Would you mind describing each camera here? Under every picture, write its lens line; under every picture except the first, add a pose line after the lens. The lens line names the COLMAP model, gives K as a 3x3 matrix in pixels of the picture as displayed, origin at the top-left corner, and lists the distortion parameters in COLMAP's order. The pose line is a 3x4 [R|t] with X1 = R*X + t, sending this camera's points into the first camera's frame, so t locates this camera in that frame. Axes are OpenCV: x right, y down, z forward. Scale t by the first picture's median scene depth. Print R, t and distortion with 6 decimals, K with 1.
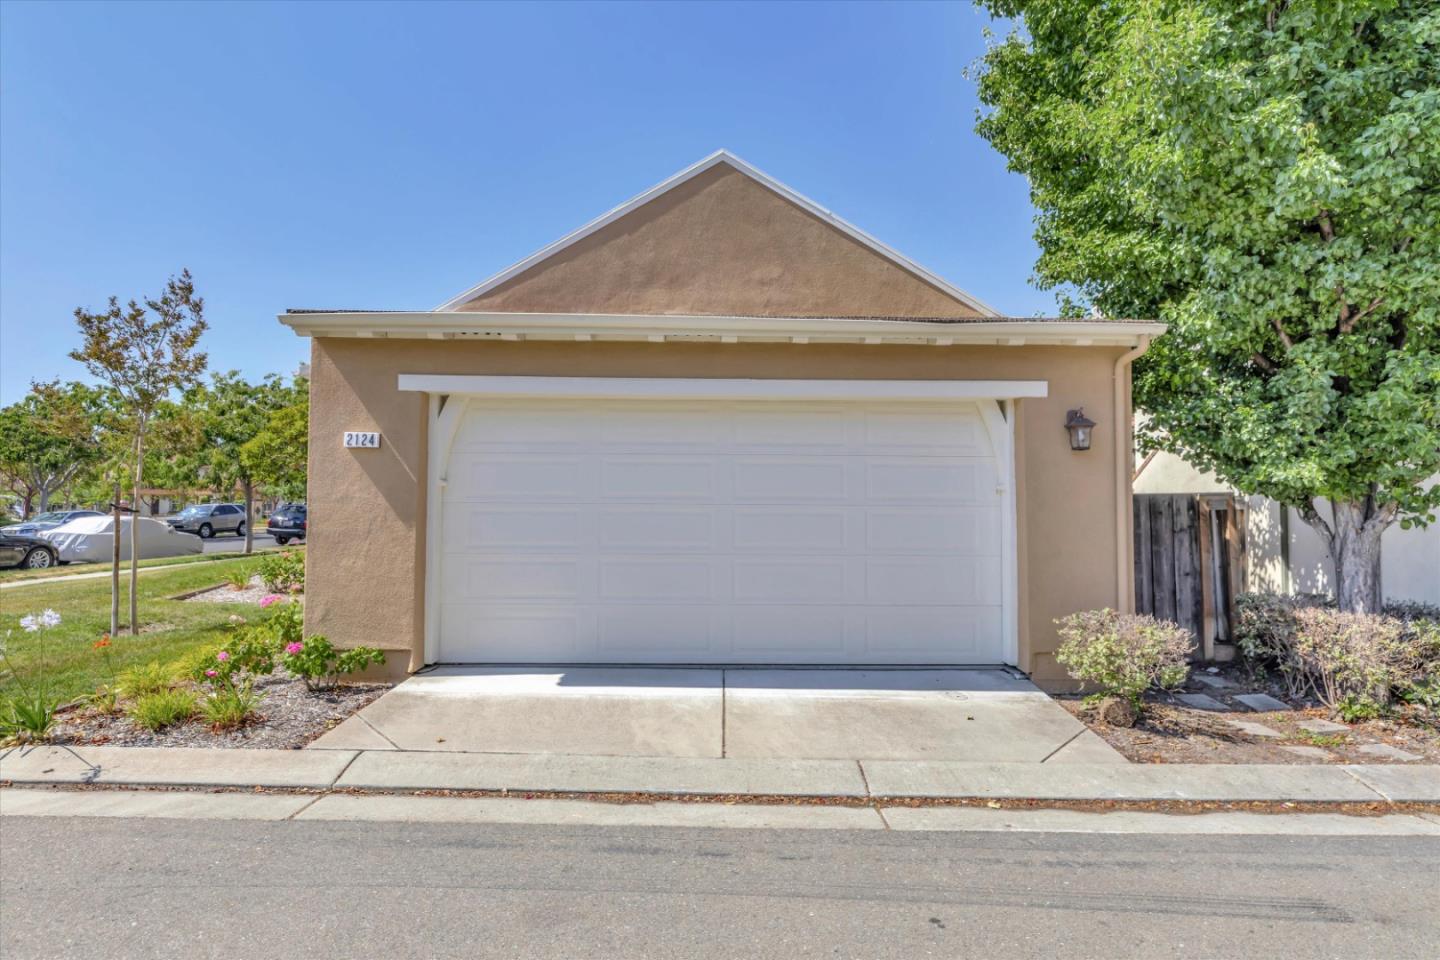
lens RADIAL K [[655.2, 0, 725.9], [0, 655.2, 483.2], [0, 0, 1]] dist [-0.000090, -0.000492]
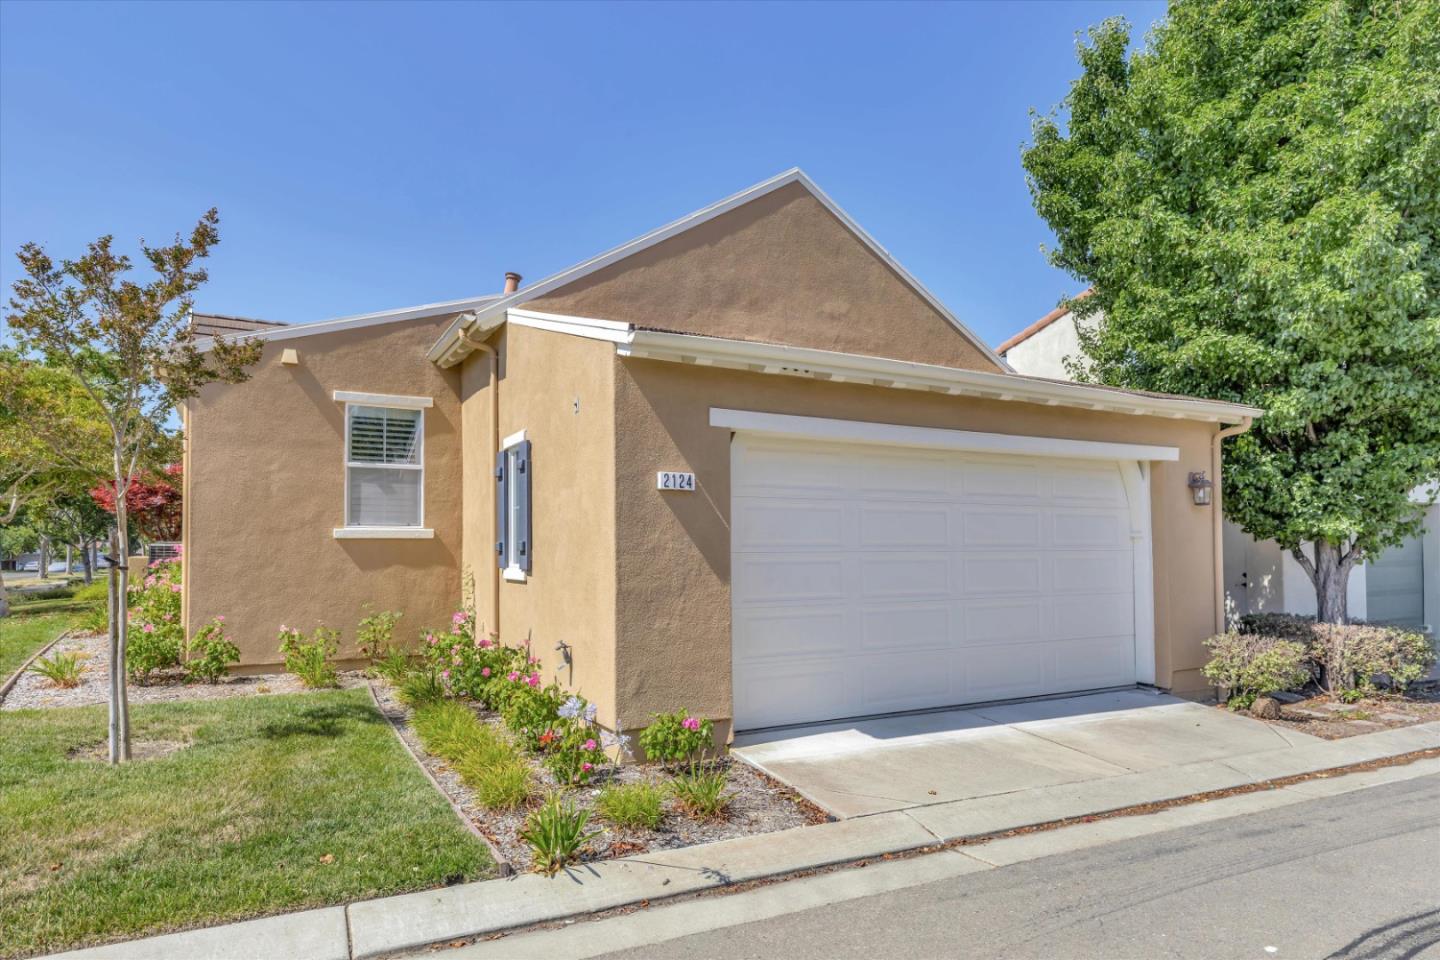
lens RADIAL K [[784.2, 0, 717.8], [0, 784.2, 526.0], [0, 0, 1]] dist [0.009659, 0.000547]
pose [[0.904593, 0.003894, 0.426259, -0.937943], [-0.010685, 0.999851, 0.013542, -0.021853], [-0.426142, -0.016804, 0.904500, 0.043505]]
